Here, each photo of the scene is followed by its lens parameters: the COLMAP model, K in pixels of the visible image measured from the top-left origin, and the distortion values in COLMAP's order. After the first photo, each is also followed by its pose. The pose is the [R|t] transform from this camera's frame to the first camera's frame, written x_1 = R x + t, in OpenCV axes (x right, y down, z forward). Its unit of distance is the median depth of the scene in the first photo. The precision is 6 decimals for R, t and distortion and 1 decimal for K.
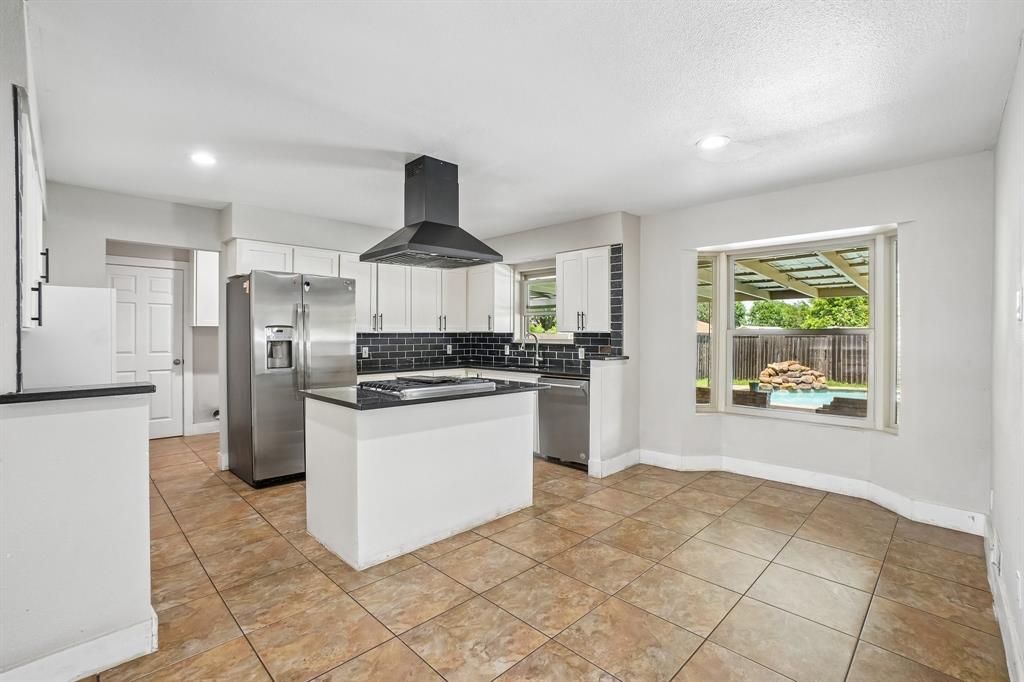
lens RADIAL K [[459.2, 0, 507.0], [0, 459.2, 337.1], [0, 0, 1]] dist [-0.049429, 0.009977]
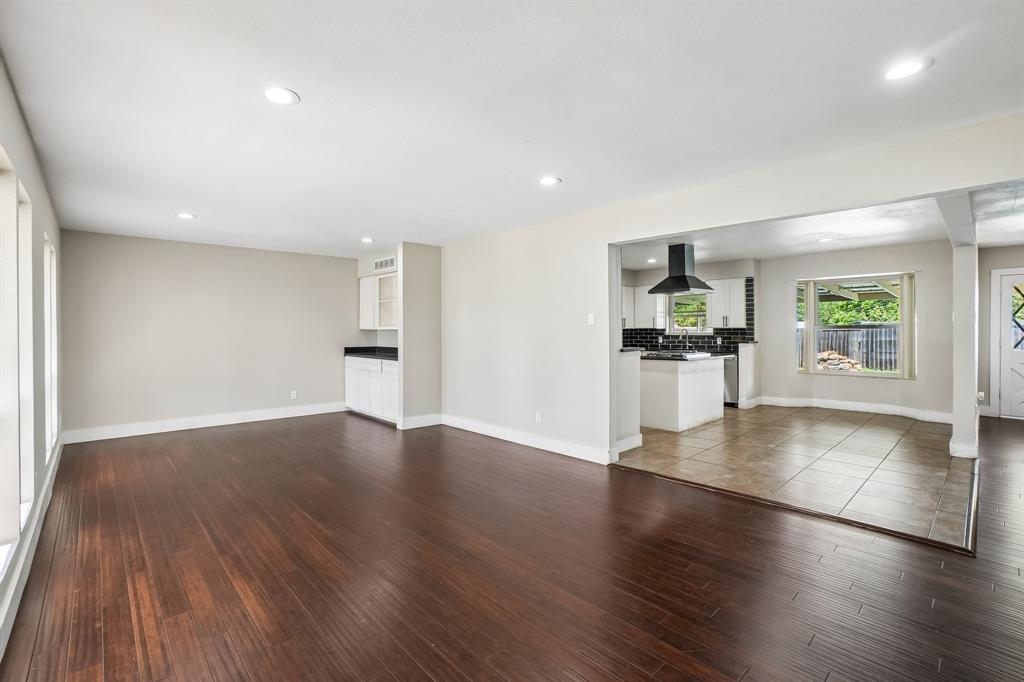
lens RADIAL K [[459.2, 0, 501.7], [0, 459.2, 334.1], [0, 0, 1]] dist [-0.049429, 0.009977]
pose [[0.998901, -0.006918, -0.046360, -0.541268], [0.006957, 0.999976, 0.000689, 0.005279], [0.046354, -0.001010, 0.998925, -0.660359]]
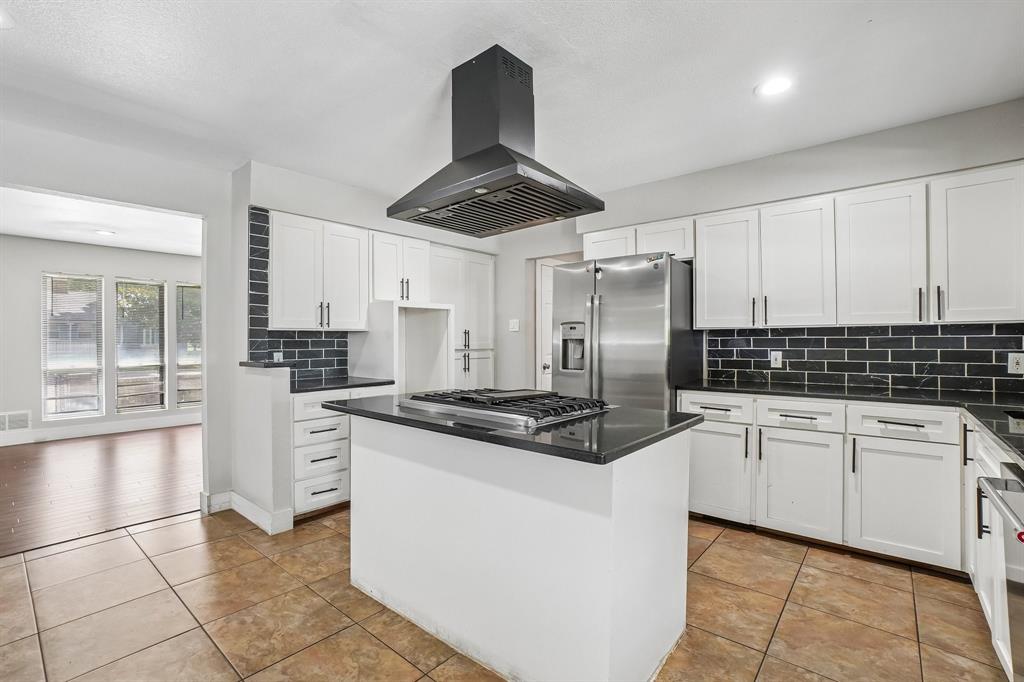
lens RADIAL K [[459.2, 0, 501.5], [0, 459.2, 344.9], [0, 0, 1]] dist [-0.049429, 0.009977]
pose [[0.075004, 0.008382, -0.997148, 0.297776], [-0.002327, 0.999963, 0.008231, 0.009252], [0.997180, 0.001703, 0.075021, 0.598434]]
